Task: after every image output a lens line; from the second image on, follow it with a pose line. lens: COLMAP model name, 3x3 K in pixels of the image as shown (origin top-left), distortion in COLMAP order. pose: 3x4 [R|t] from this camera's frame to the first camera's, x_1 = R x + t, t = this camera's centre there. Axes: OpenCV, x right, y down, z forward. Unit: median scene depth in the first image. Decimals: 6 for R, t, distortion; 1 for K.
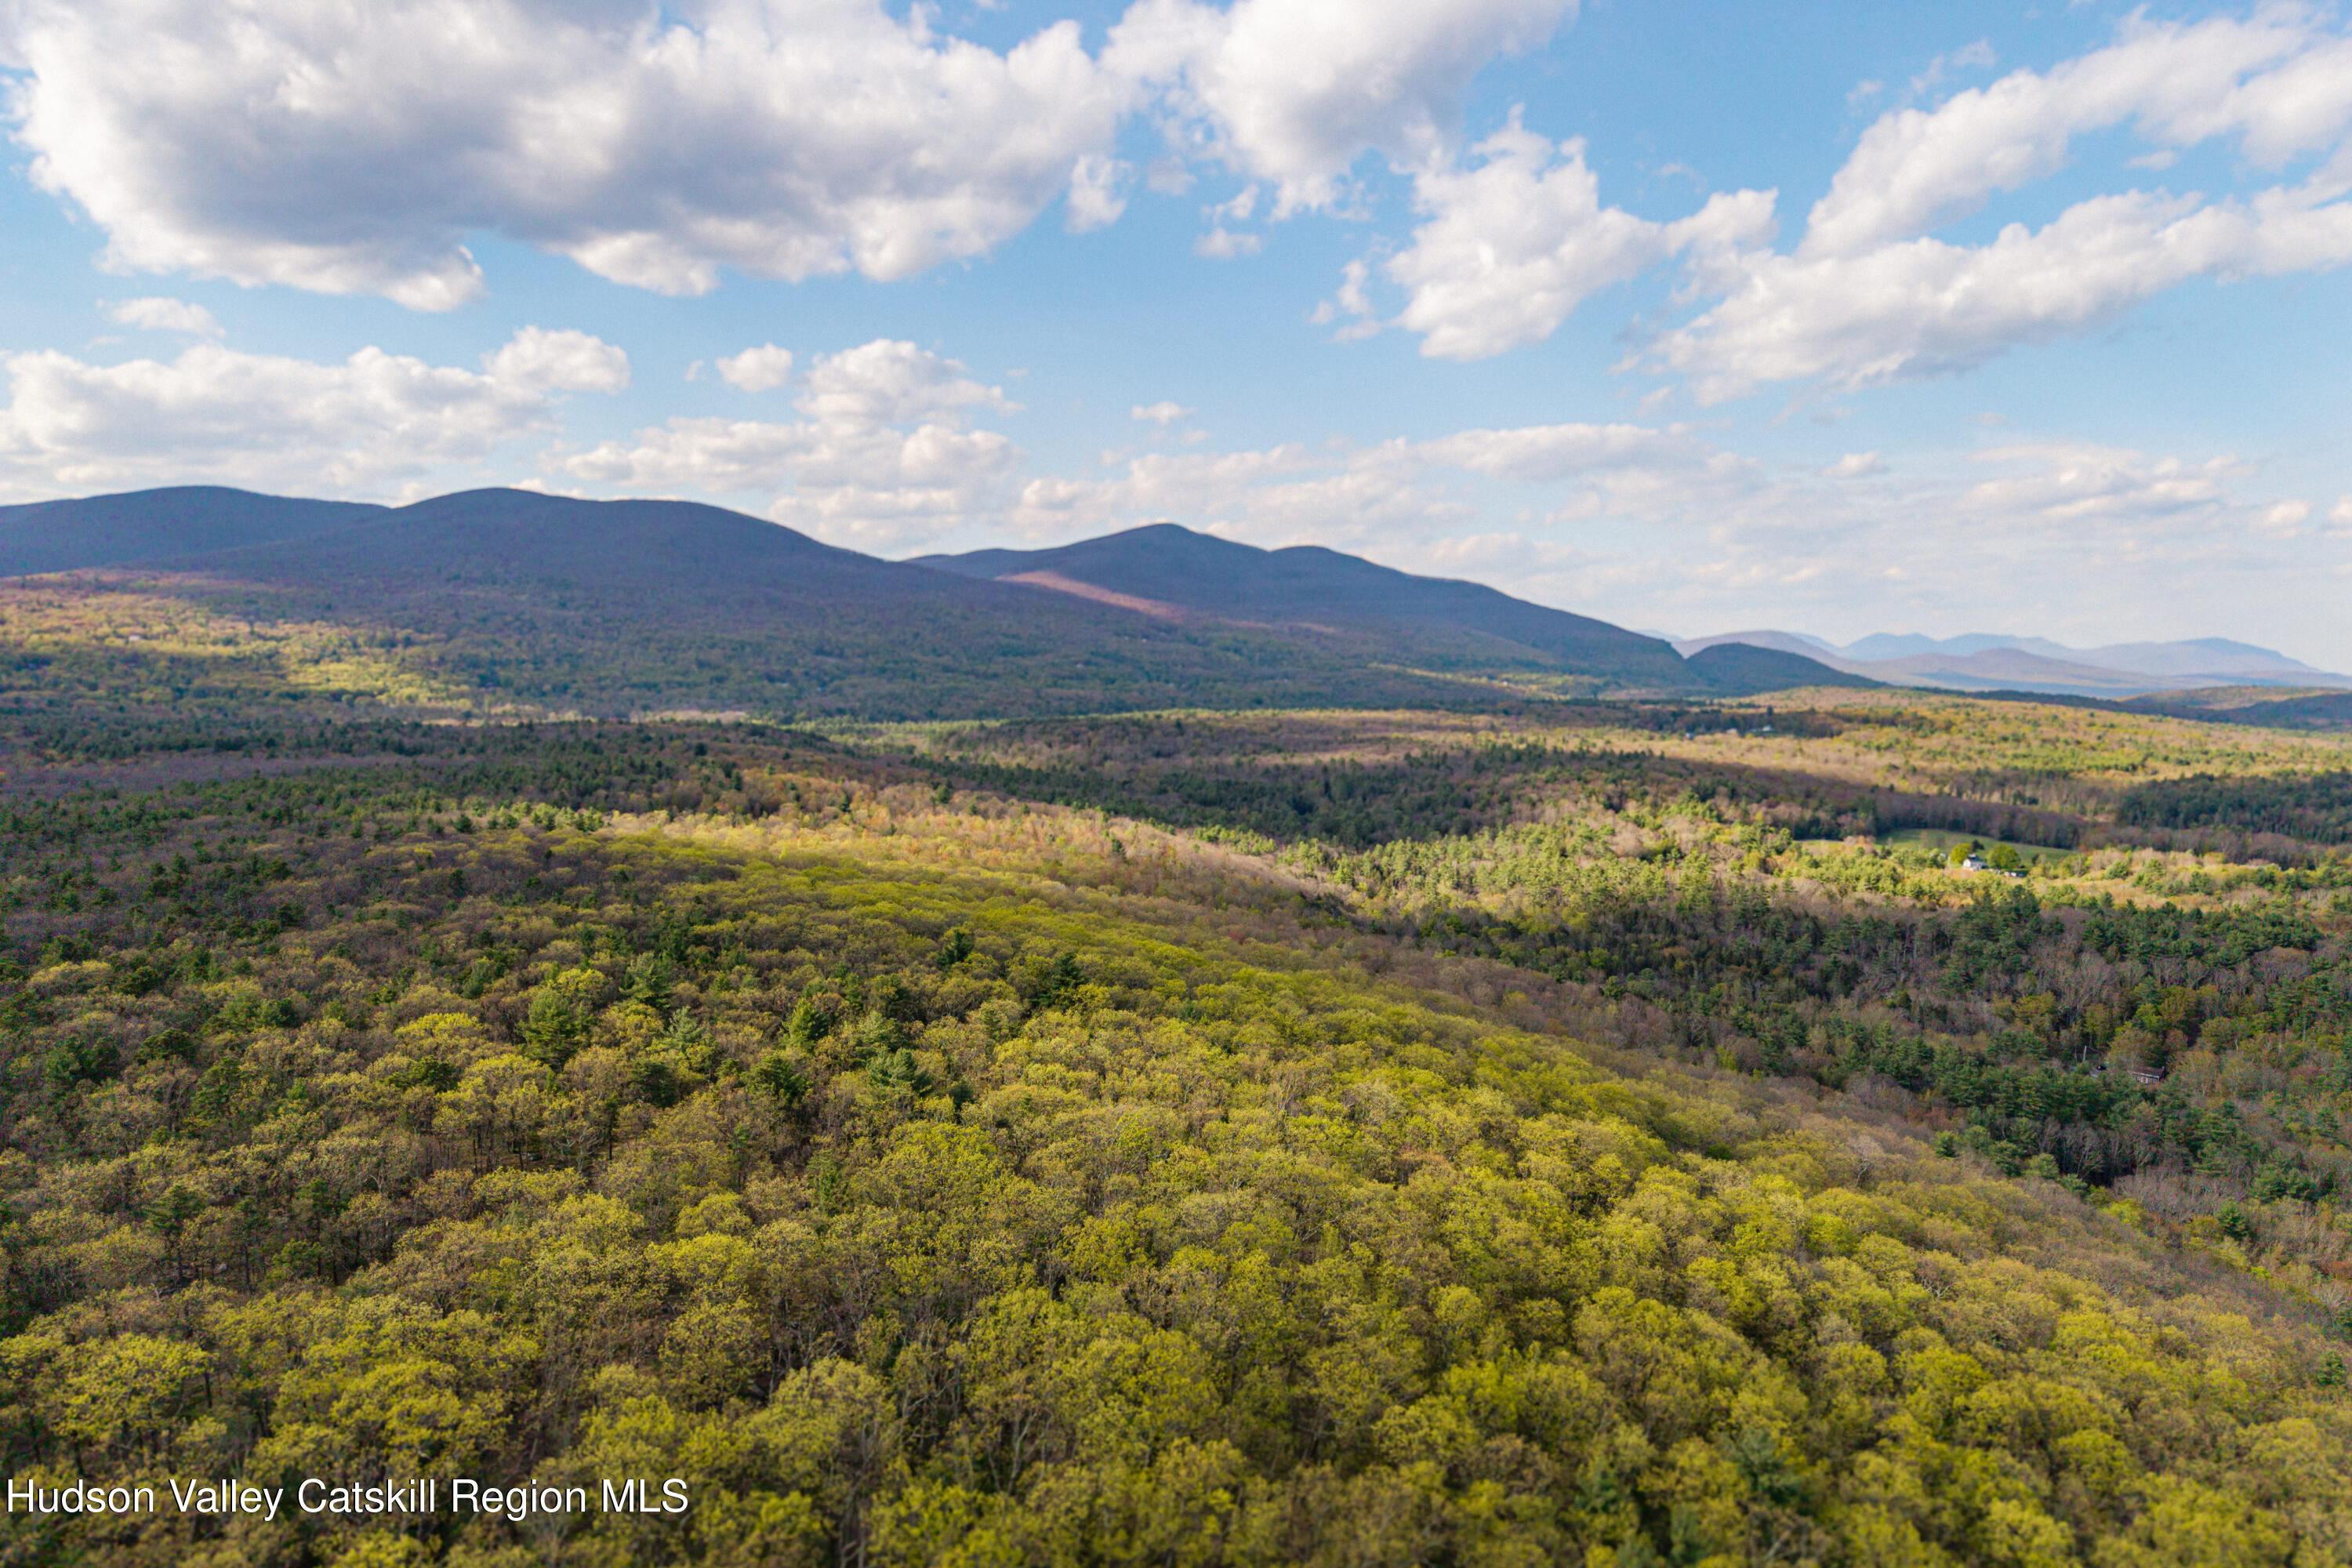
lens RADIAL K [[1609.5, 0, 1184.2], [0, 1609.5, 791.4], [0, 0, 1]] dist [0.031325, -0.049936]
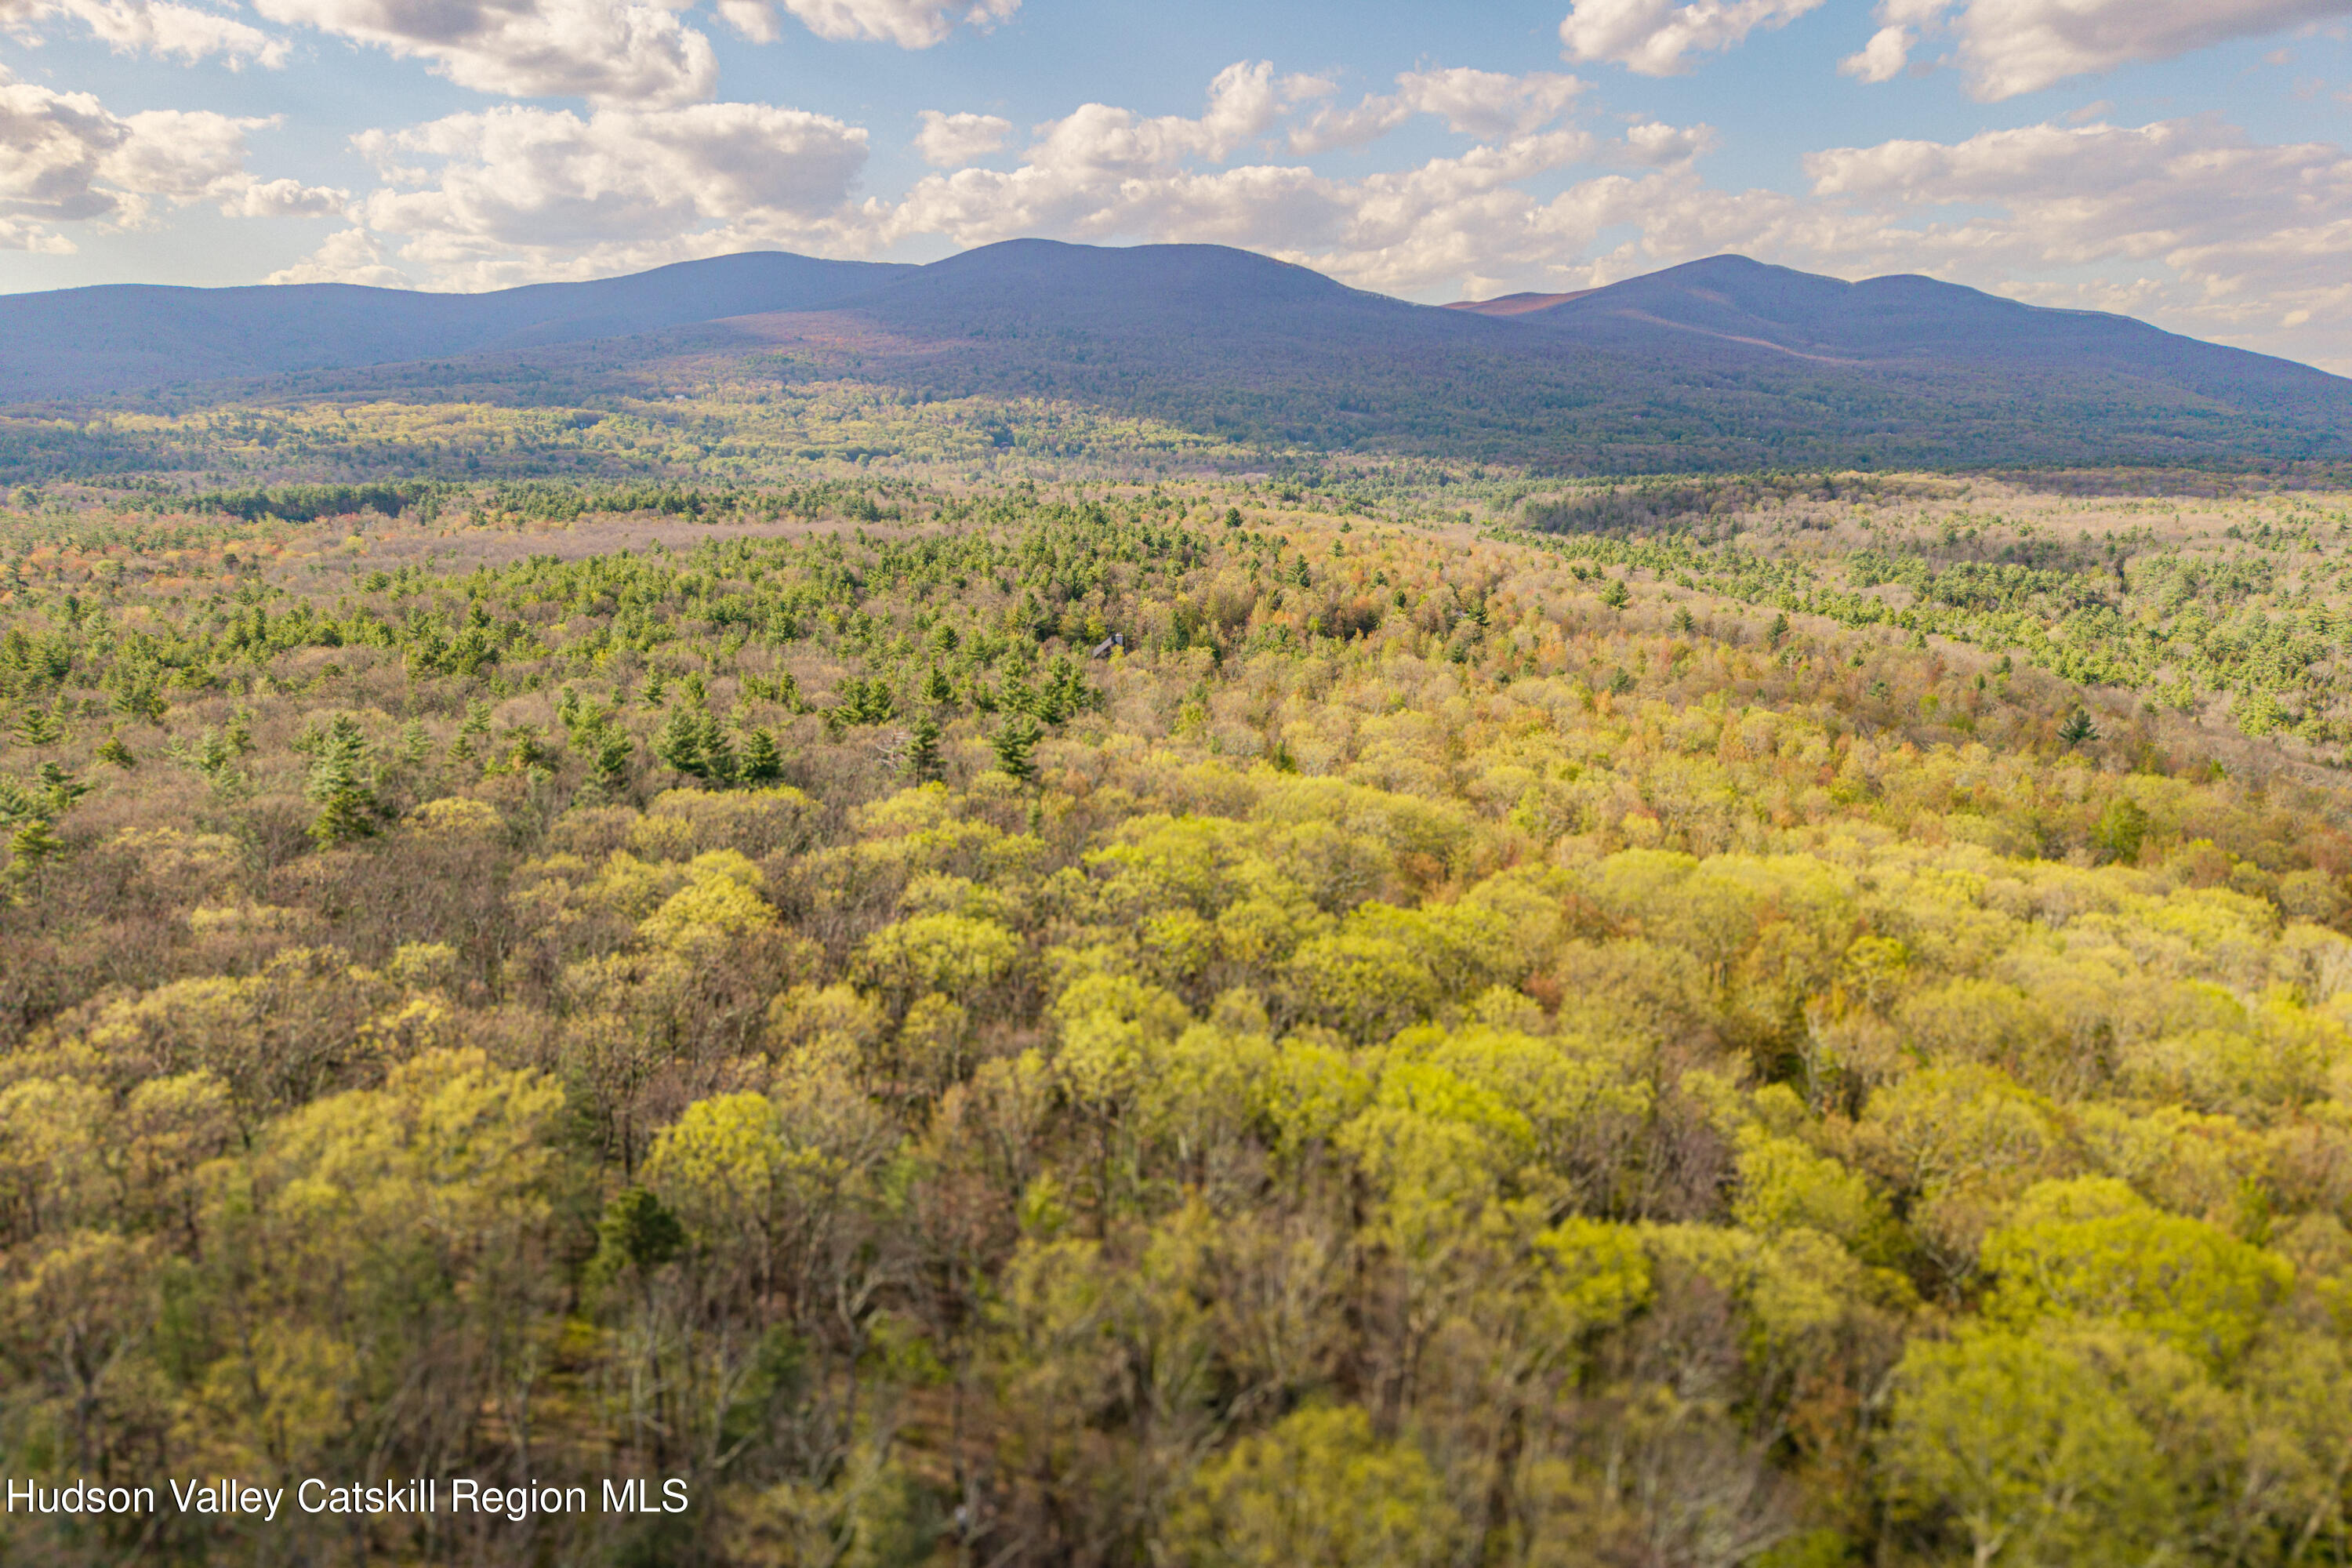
lens RADIAL K [[1609.5, 0, 1161.8], [0, 1609.5, 787.3], [0, 0, 1]] dist [0.031325, -0.049936]
pose [[0.948902, 0.058884, -0.310027, -0.047398], [-0.014529, 0.989547, 0.143478, -0.004650], [0.315235, -0.131642, 0.939839, 0.138491]]
